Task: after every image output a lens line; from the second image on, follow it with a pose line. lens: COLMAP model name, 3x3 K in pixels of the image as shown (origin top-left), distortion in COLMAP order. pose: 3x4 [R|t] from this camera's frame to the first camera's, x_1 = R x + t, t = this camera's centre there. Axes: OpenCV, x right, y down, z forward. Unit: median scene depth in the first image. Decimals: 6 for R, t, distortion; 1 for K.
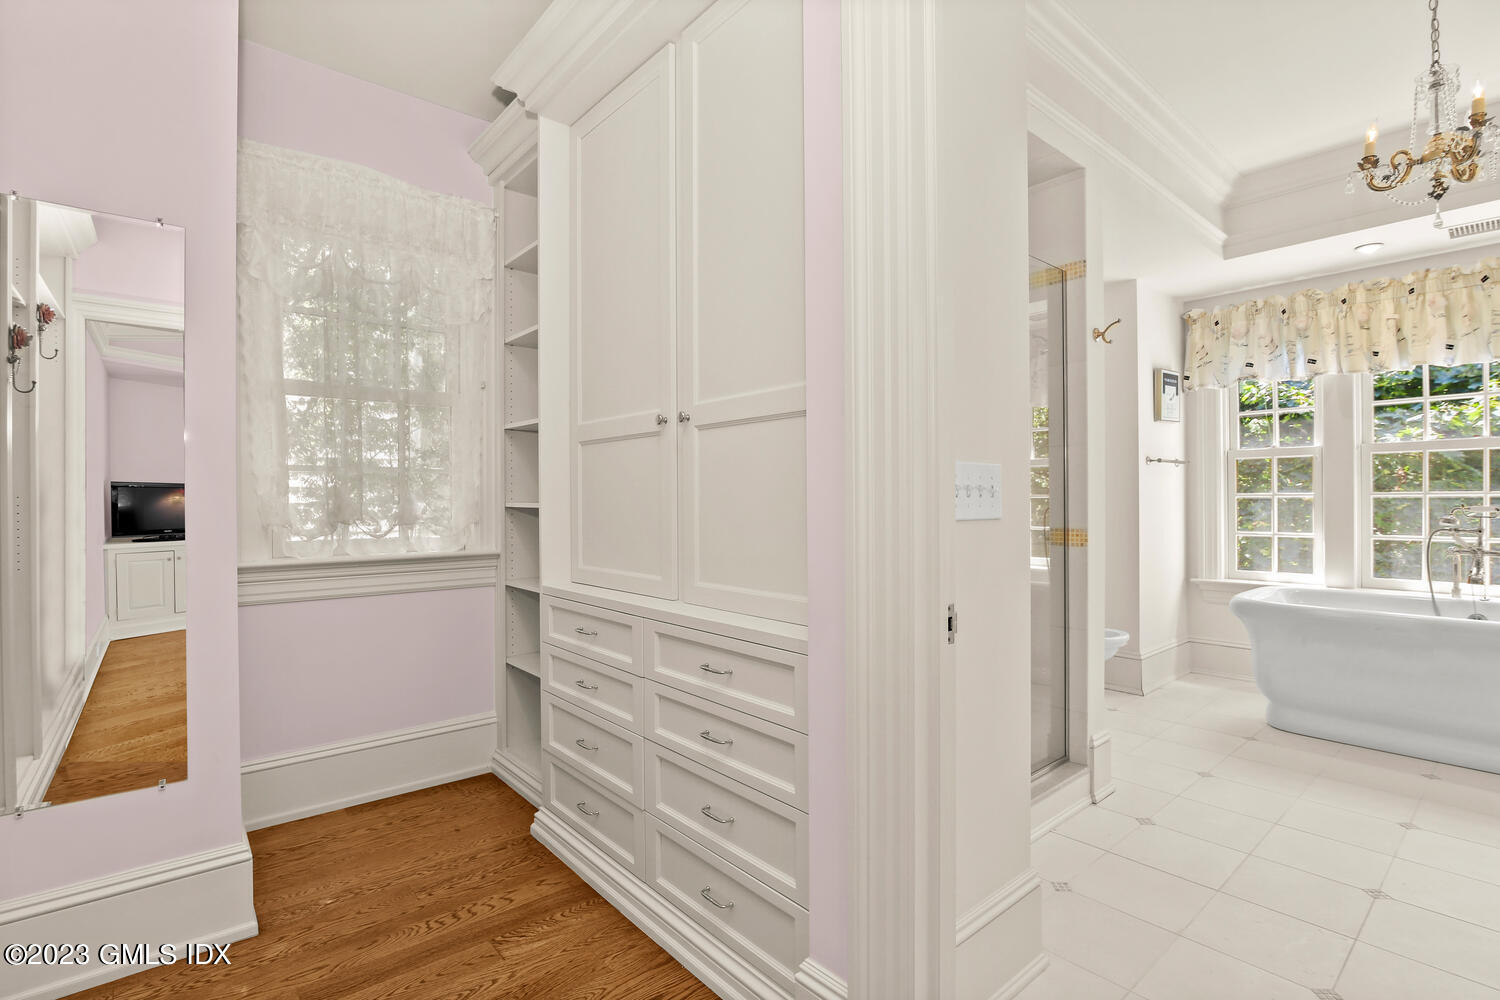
lens RADIAL K [[701.9, 0, 742.5], [0, 701.9, 496.1], [0, 0, 1]] dist [-0.017311, -0.000132]
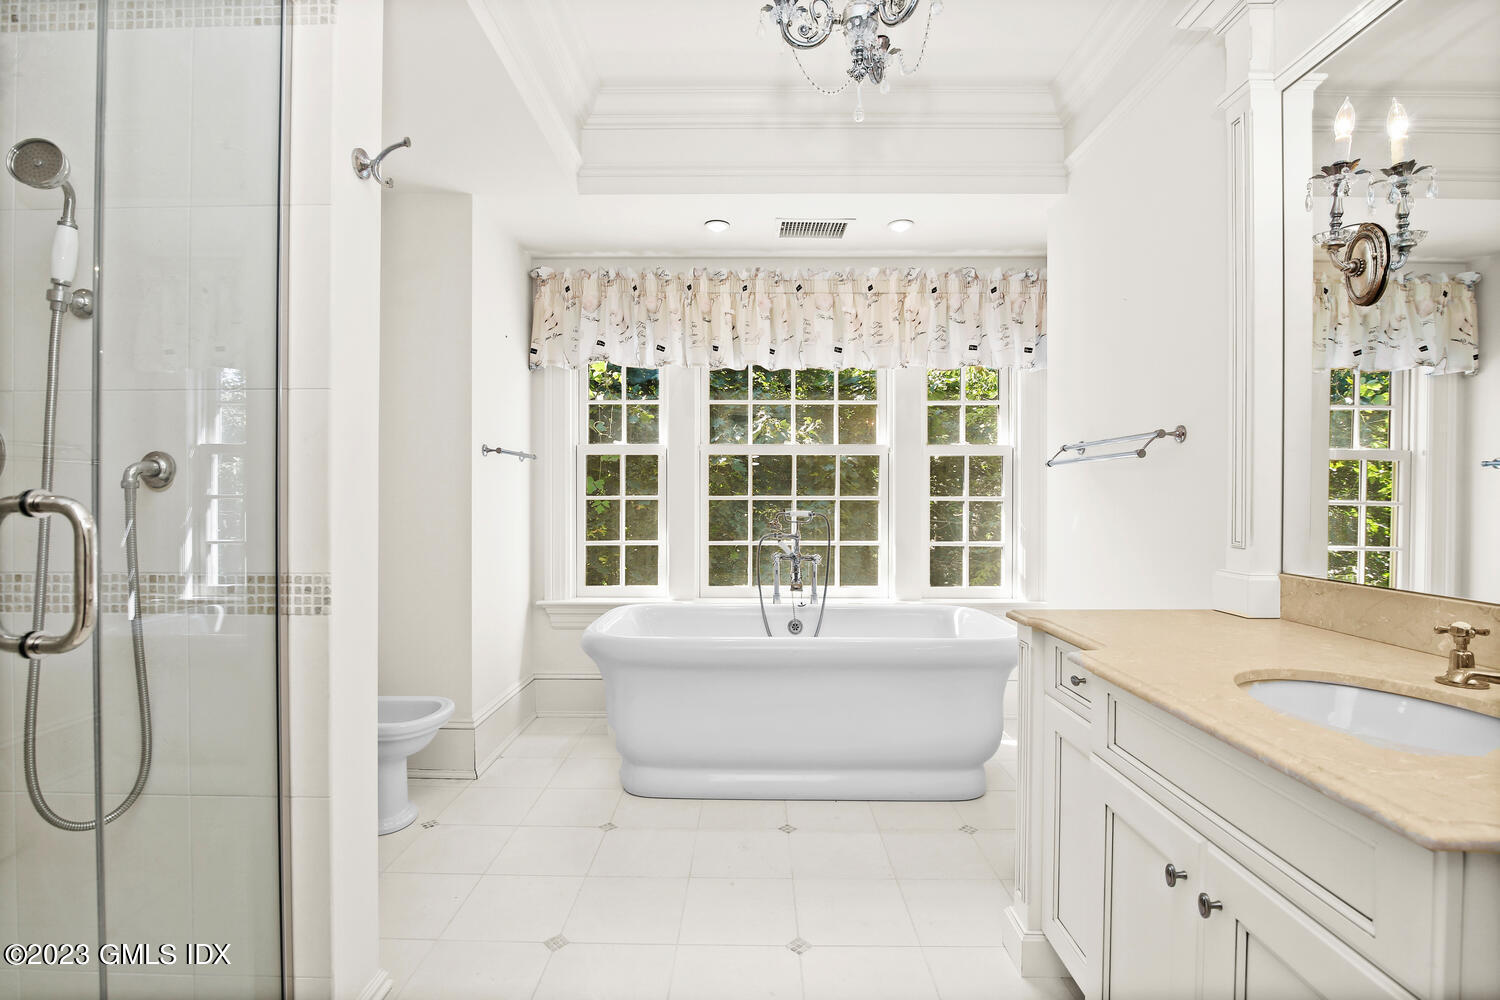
lens RADIAL K [[703.7, 0, 770.3], [0, 703.7, 498.1], [0, 0, 1]] dist [-0.015791, 0.000007]
pose [[0.629401, 0.003812, 0.777071, 0.206919], [-0.006766, 0.999977, 0.000575, -0.003448], [-0.777051, -0.005620, 0.629413, 0.317559]]
